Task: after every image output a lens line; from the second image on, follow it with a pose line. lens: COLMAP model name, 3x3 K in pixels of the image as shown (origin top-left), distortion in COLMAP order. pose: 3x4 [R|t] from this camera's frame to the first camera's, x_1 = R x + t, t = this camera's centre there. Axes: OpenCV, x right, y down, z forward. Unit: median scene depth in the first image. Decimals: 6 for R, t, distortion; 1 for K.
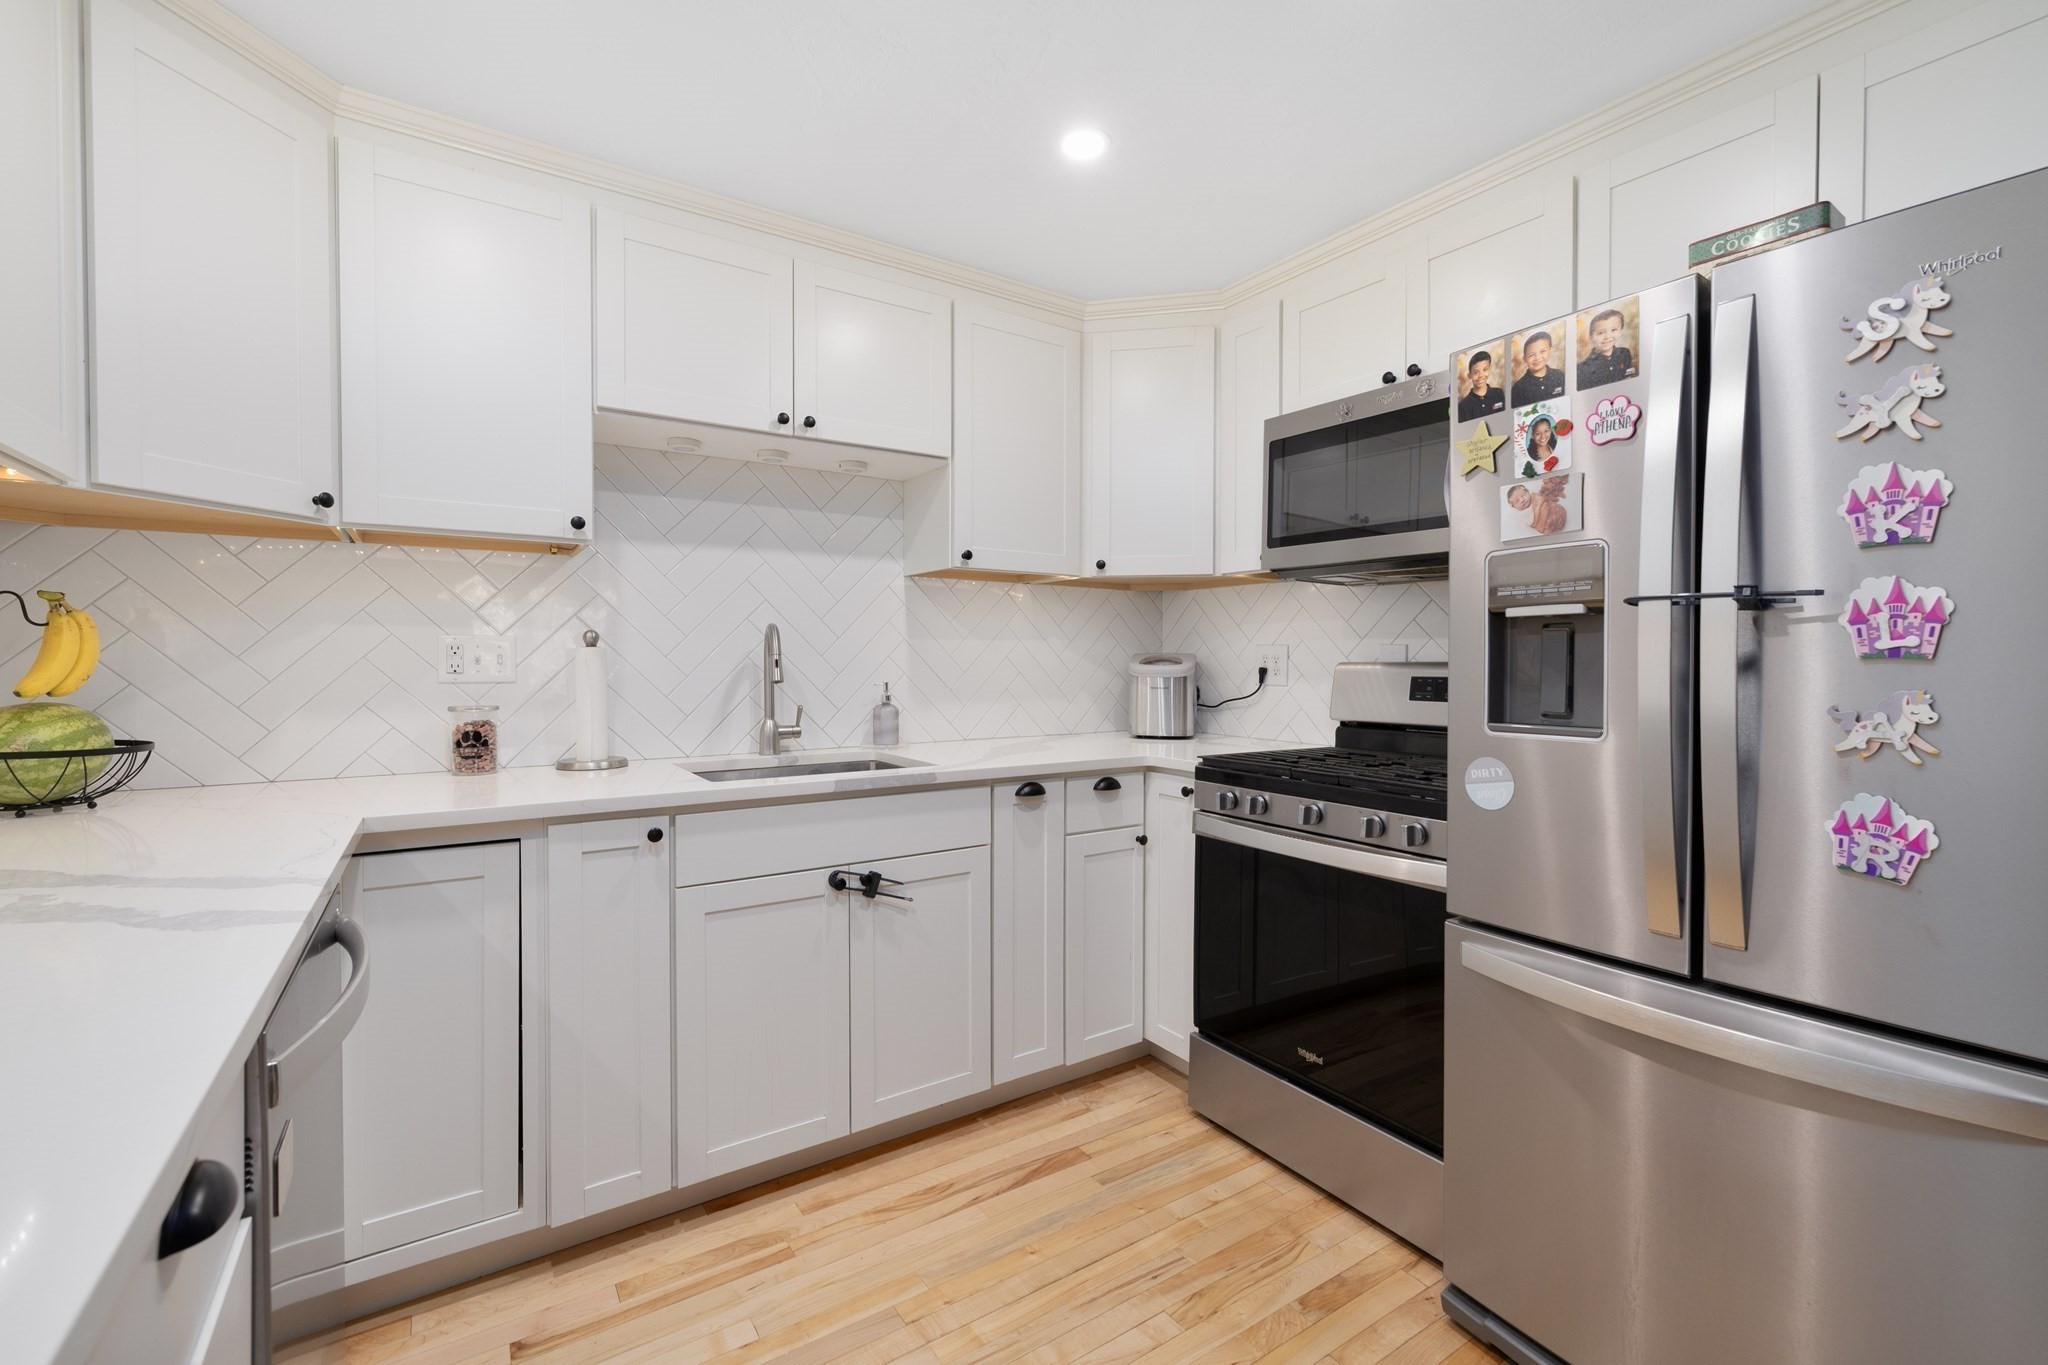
lens RADIAL K [[866.3, 0, 1036.0], [0, 866.3, 672.7], [0, 0, 1]] dist [-0.000026, 0.000186]
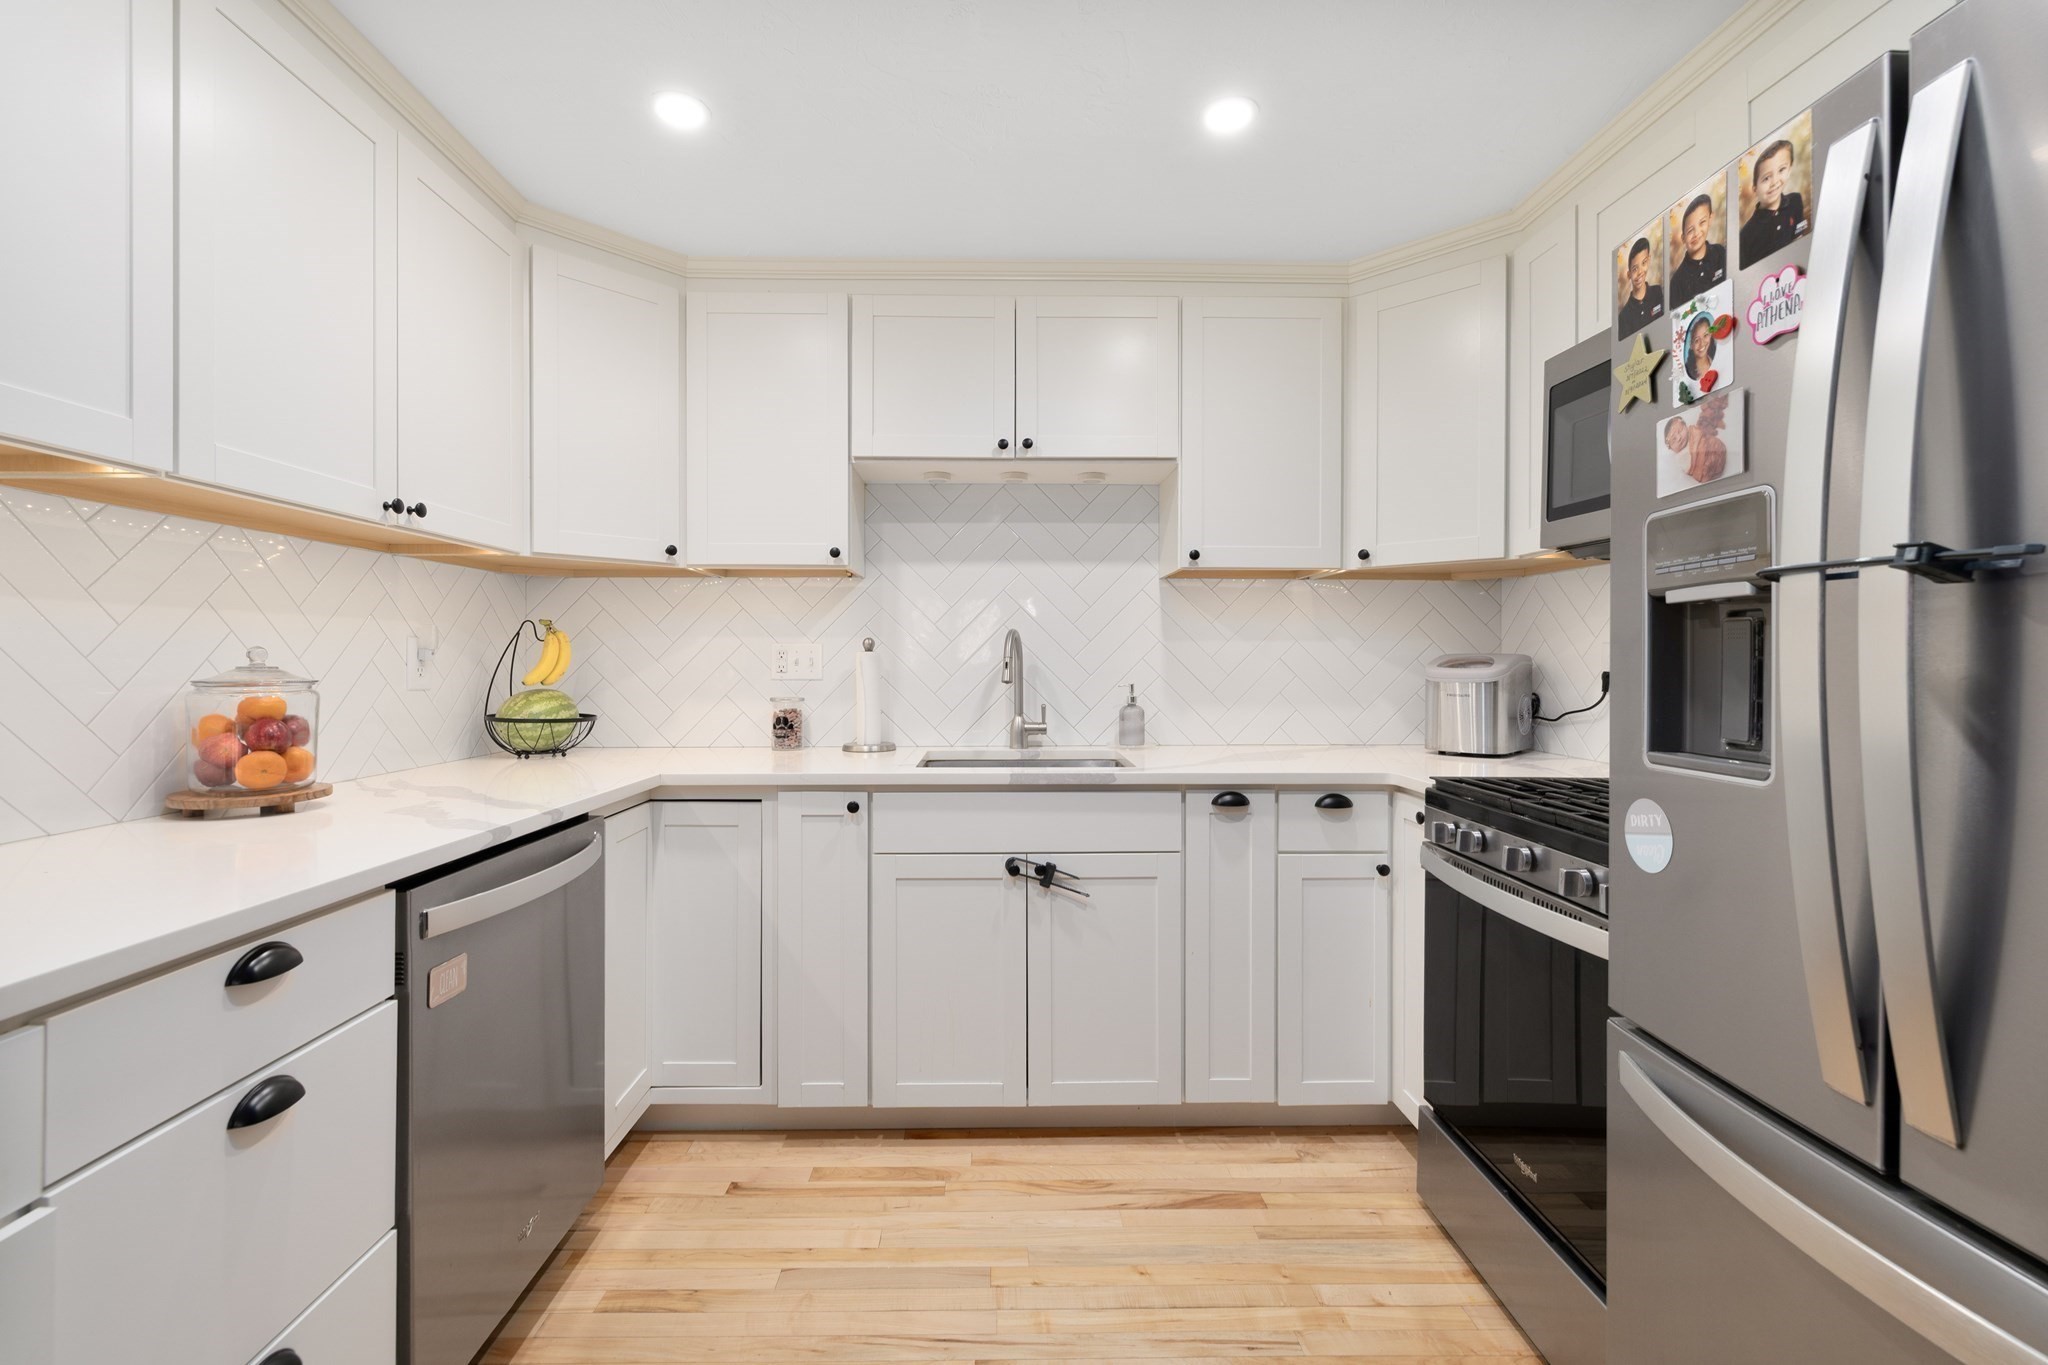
lens RADIAL K [[873.8, 0, 1018.3], [0, 873.8, 662.9], [0, 0, 1]] dist [0.000868, 0.000143]
pose [[0.842222, 0.000894, -0.539130, 0.359170], [-0.007377, 0.999924, -0.009865, -0.003309], [0.539081, 0.012286, 0.842164, 0.081003]]
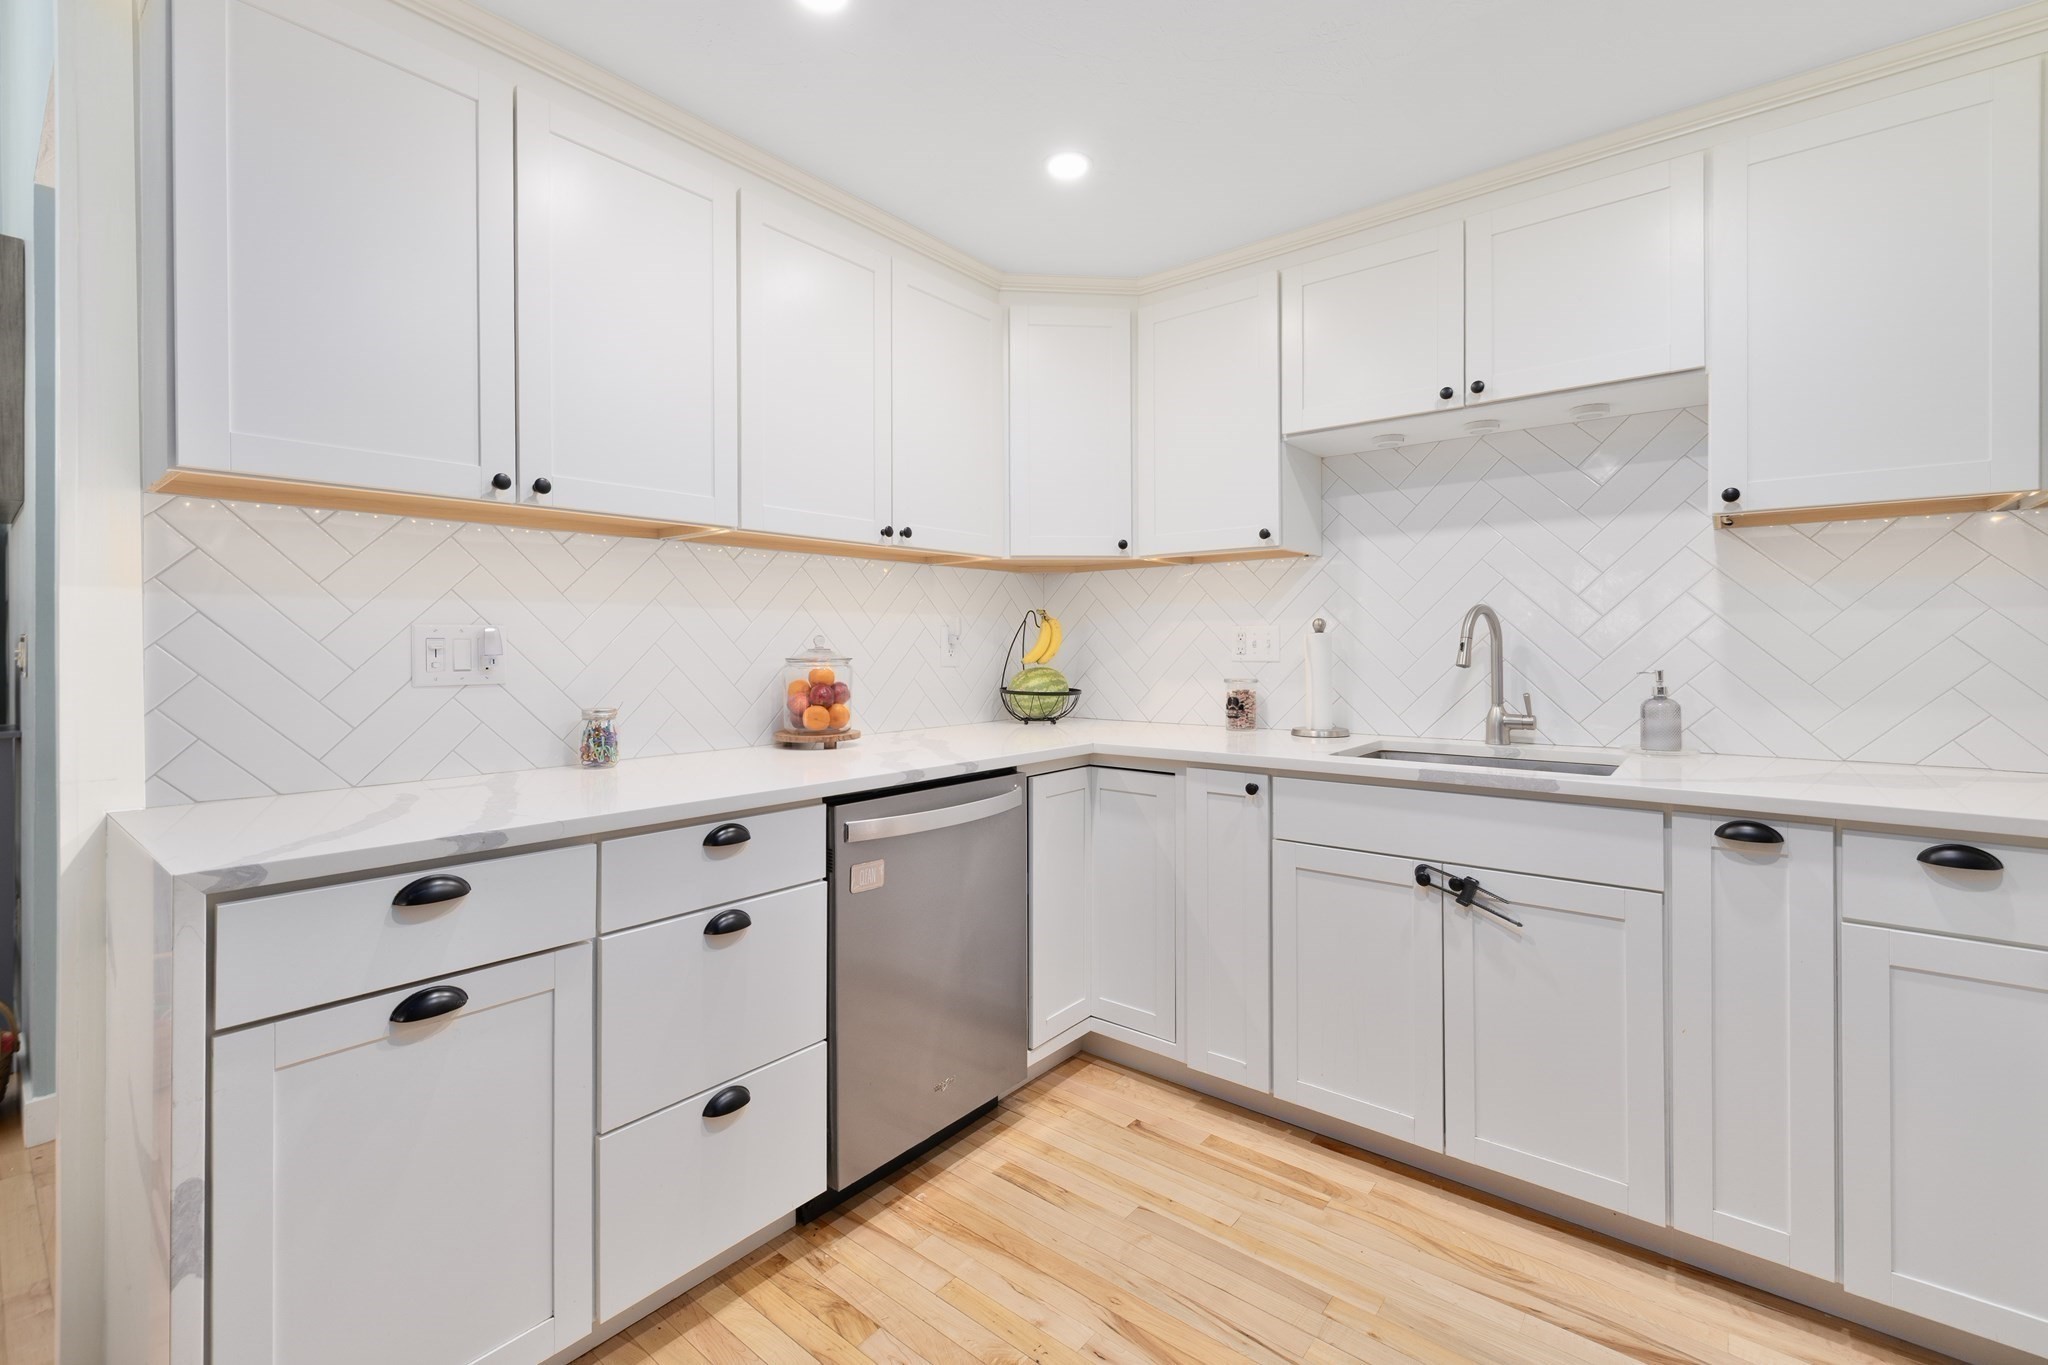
lens RADIAL K [[889.7, 0, 1025.4], [0, 889.7, 645.2], [0, 0, 1]] dist [0.001578, 0.000524]
pose [[0.292447, -0.002004, -0.956280, 0.570758], [-0.008578, 0.999952, -0.004719, -0.004017], [0.956243, 0.009583, 0.292416, 0.289683]]
